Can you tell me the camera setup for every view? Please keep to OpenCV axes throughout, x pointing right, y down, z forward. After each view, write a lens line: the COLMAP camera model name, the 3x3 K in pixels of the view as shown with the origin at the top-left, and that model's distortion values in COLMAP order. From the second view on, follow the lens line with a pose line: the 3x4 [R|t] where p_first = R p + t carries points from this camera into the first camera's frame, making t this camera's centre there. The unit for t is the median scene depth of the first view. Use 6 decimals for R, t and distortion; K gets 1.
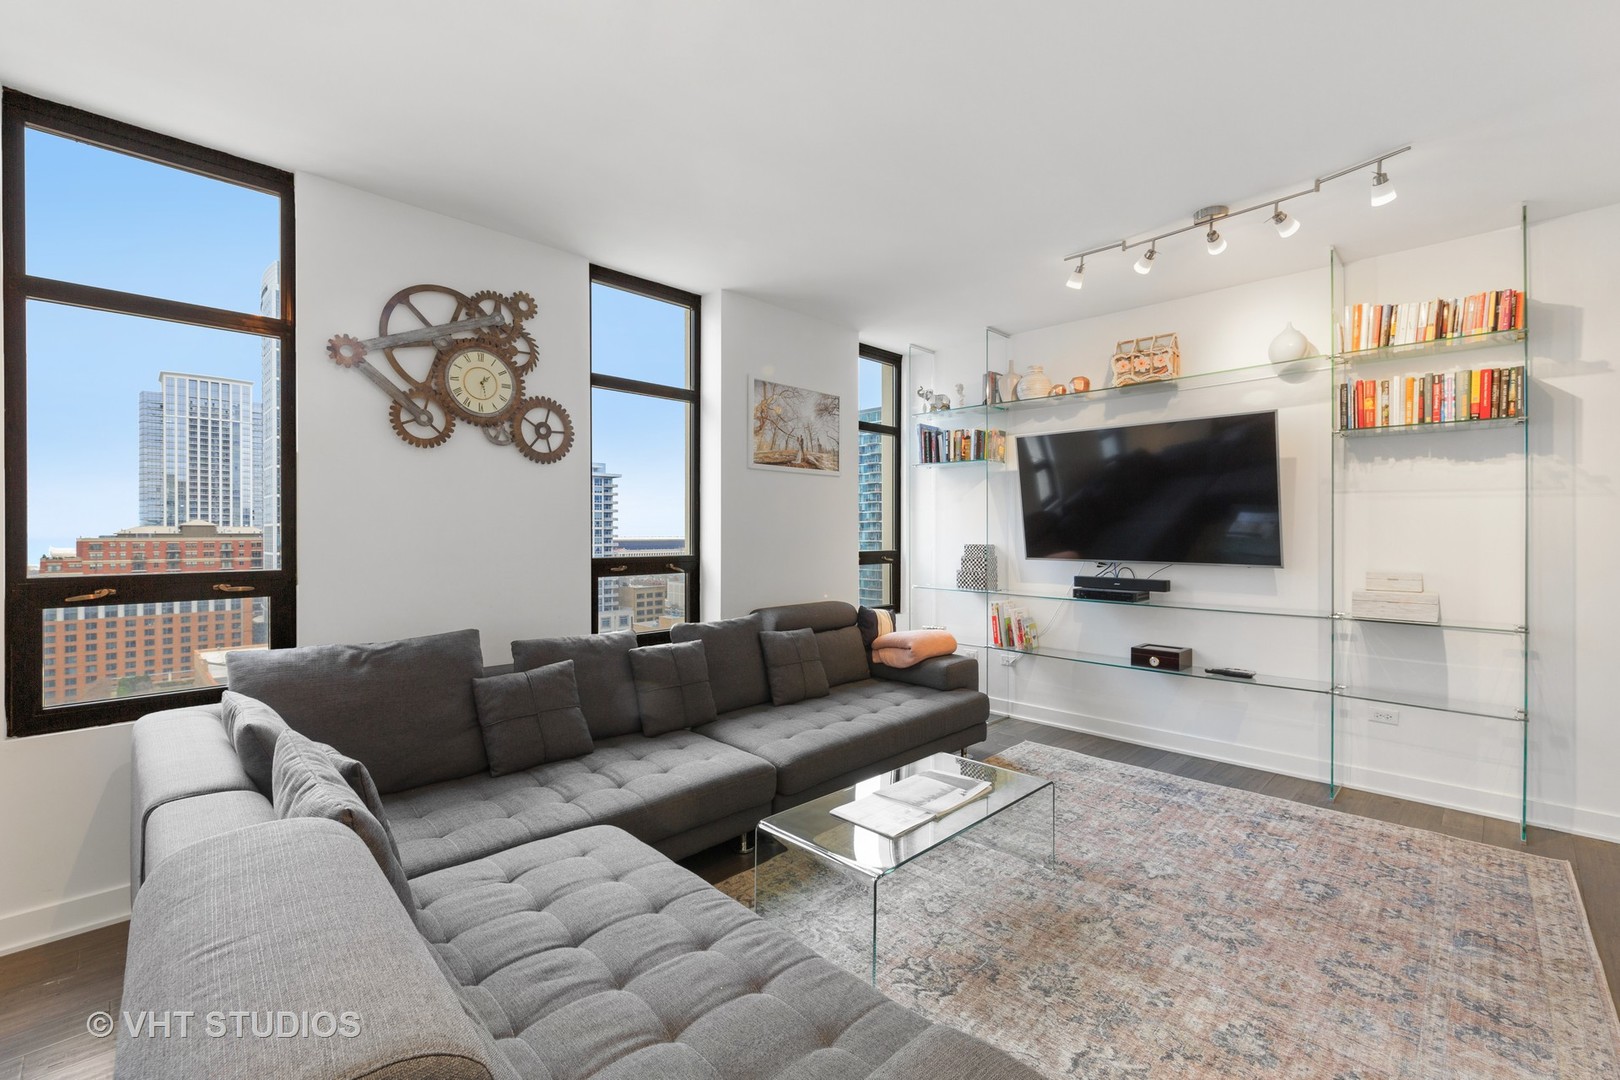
lens RADIAL K [[686.3, 0, 810.9], [0, 686.3, 537.4], [0, 0, 1]] dist [0.003215, 0.000230]
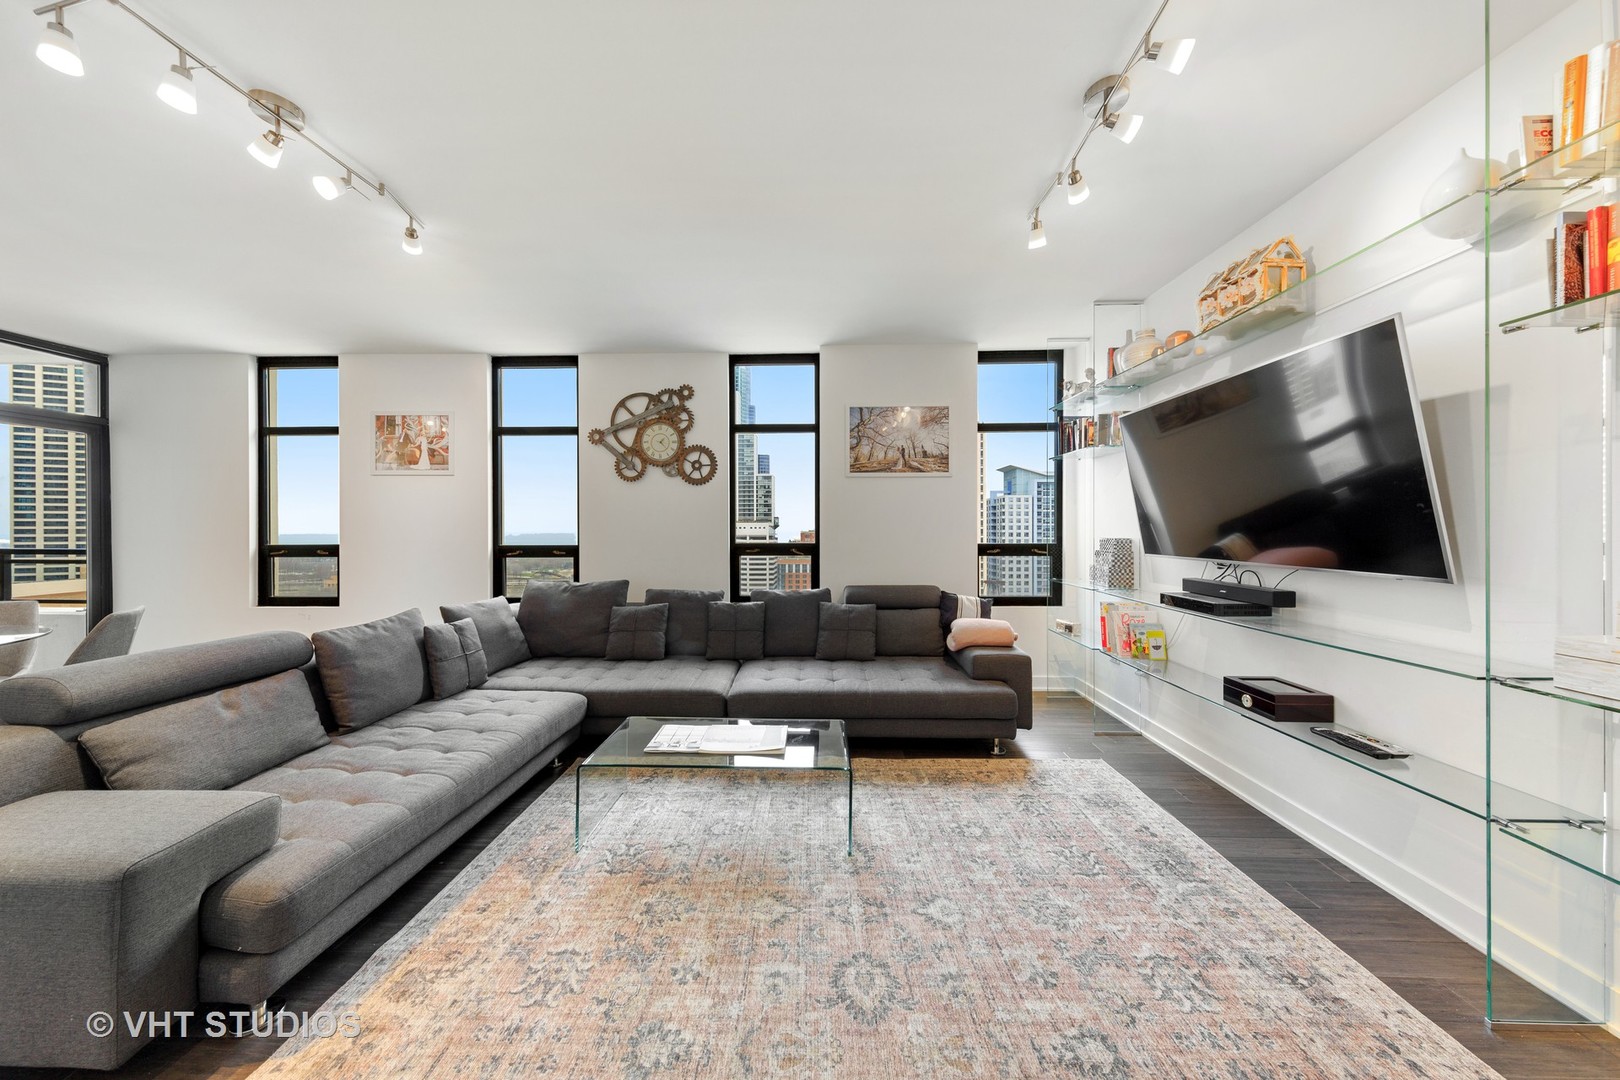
lens RADIAL K [[510.7, 0, 808.4], [0, 510.7, 531.9], [0, 0, 1]] dist [0.010074, -0.002040]
pose [[0.690627, 0.002668, -0.723206, 0.696355], [-0.002439, 0.999996, 0.001360, 0.002736], [0.723207, 0.000825, 0.690631, 0.349727]]
